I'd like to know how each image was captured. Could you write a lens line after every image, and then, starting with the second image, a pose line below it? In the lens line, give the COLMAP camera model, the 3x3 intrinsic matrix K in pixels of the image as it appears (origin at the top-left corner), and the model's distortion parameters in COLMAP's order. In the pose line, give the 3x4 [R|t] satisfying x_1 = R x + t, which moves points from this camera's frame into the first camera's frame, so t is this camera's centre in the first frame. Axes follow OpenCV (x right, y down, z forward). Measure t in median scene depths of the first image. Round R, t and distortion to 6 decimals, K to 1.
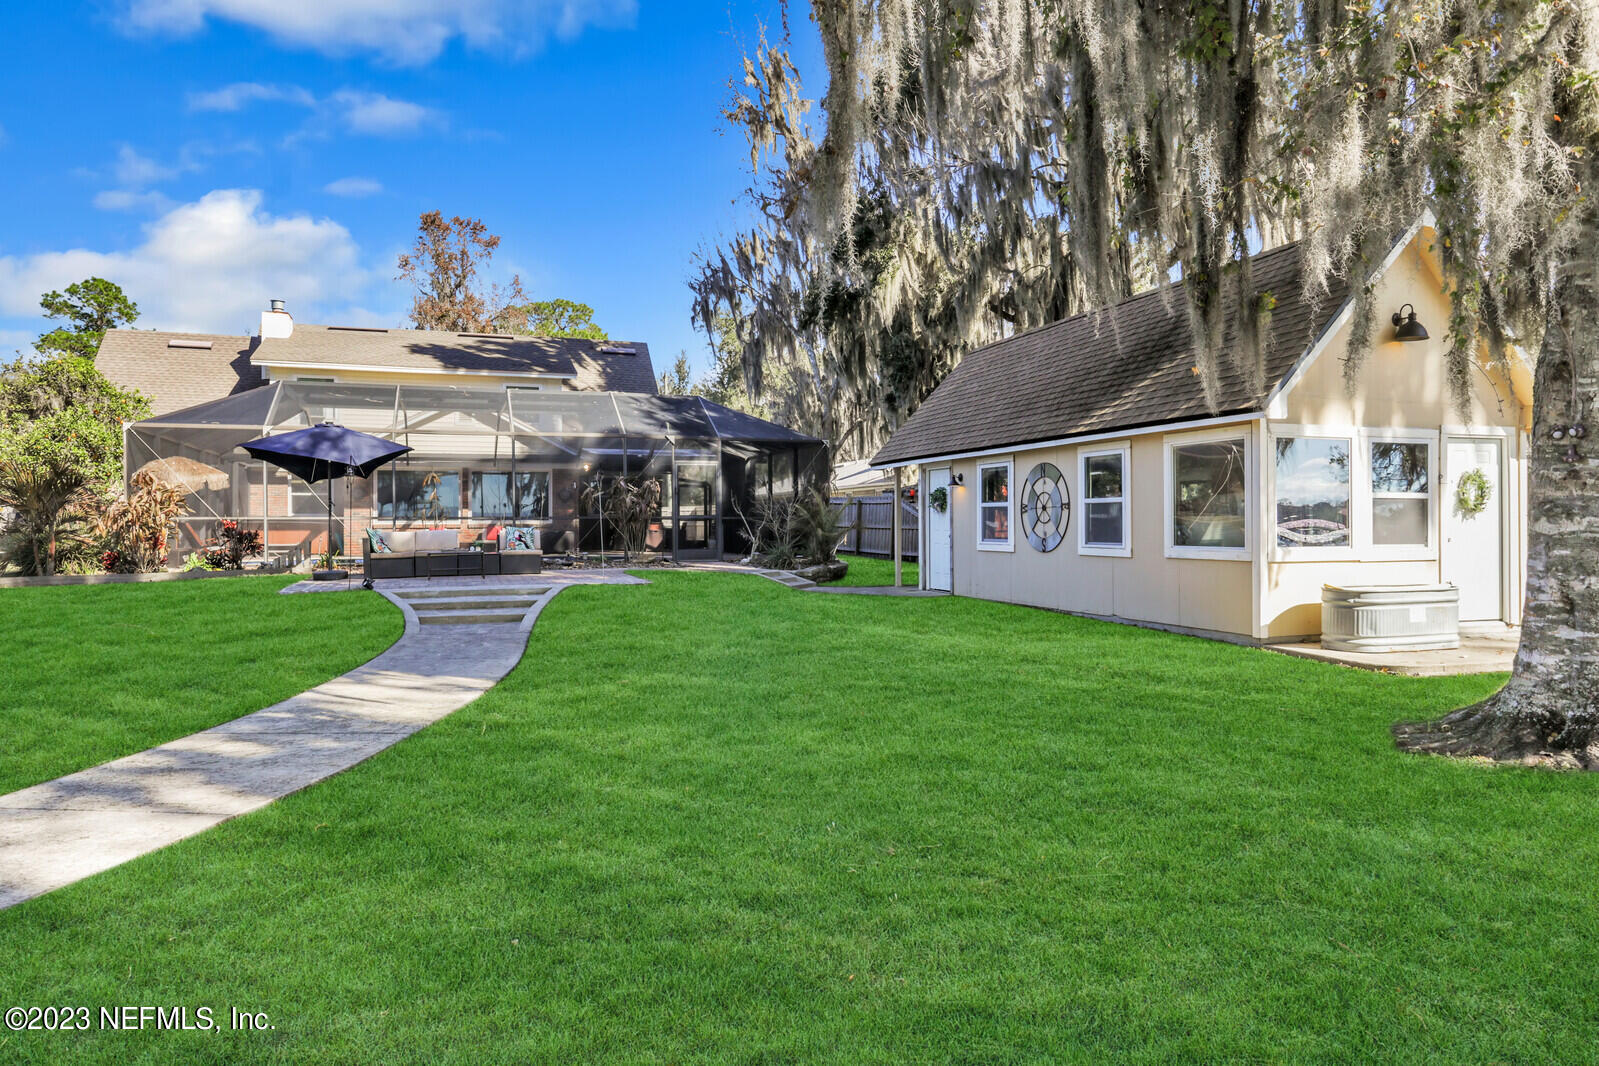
lens RADIAL K [[1042.8, 0, 799.5], [0, 1042.8, 533.0], [0, 0, 1]] dist [0.000758, 0.000810]
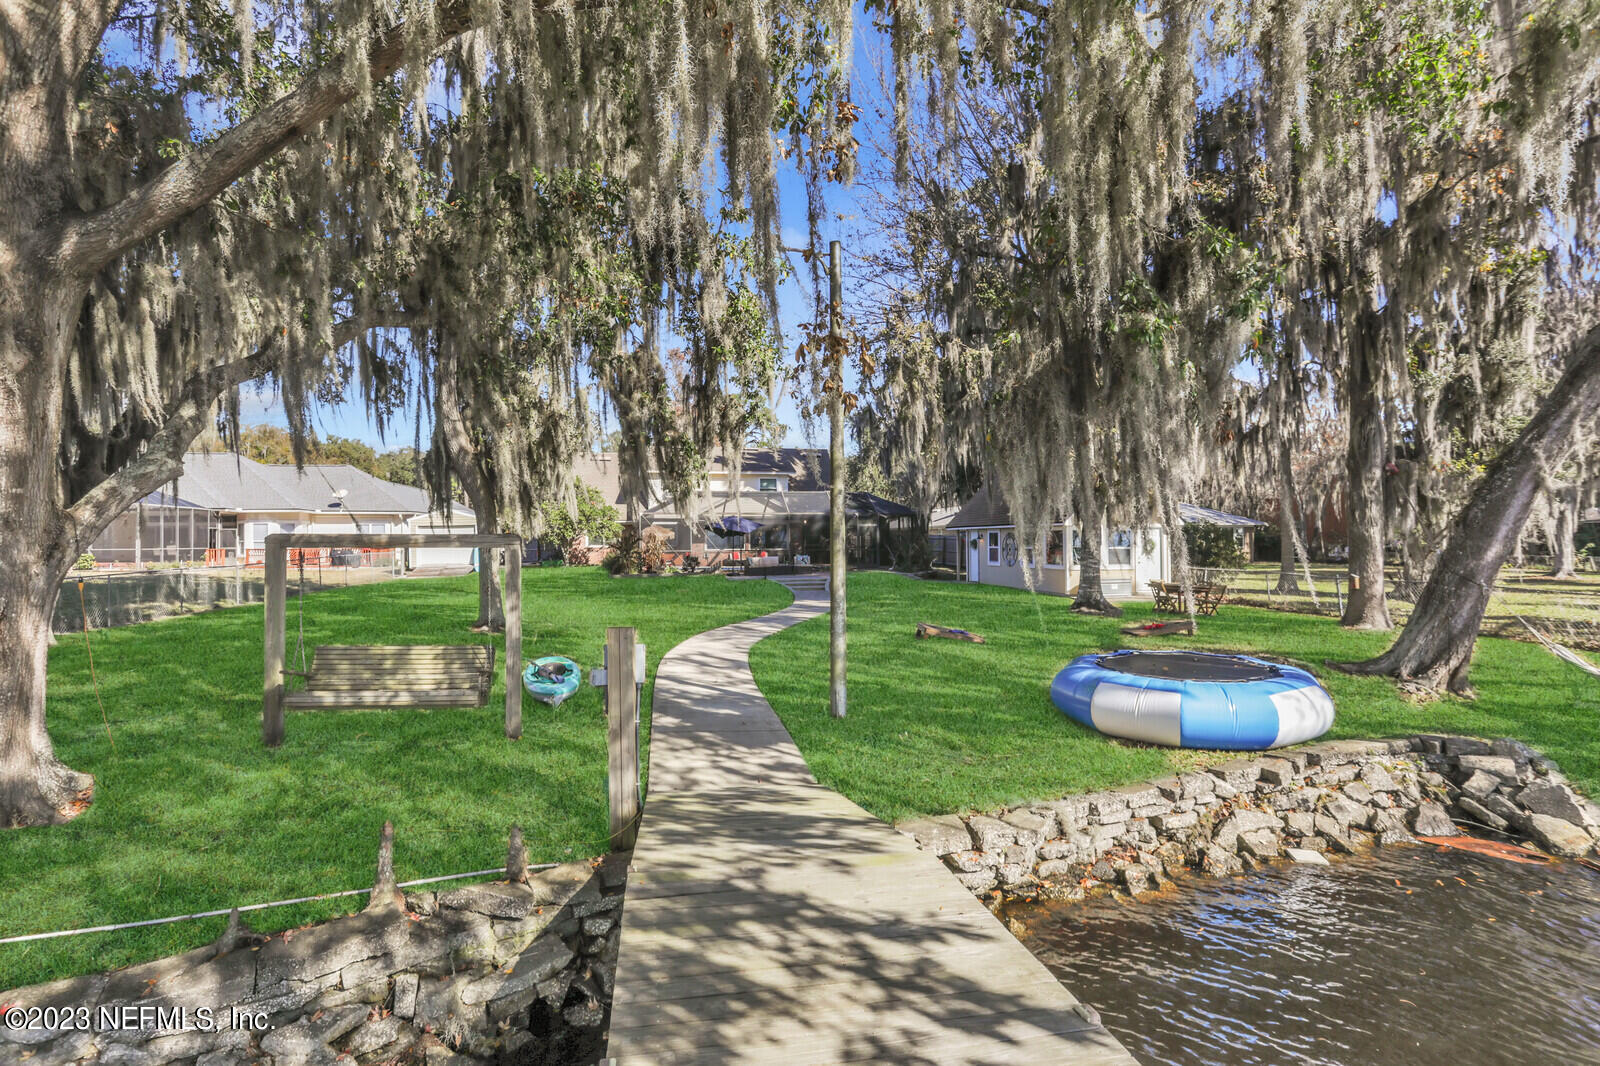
lens RADIAL K [[771.7, 0, 800.0], [0, 771.7, 533.0], [0, 0, 1]] dist [-0.003092, 0.000047]
pose [[0.990894, -0.004099, -0.134580, -0.026281], [0.001659, 0.999832, -0.018232, -0.025285], [0.134633, 0.017842, 0.990735, -0.841840]]
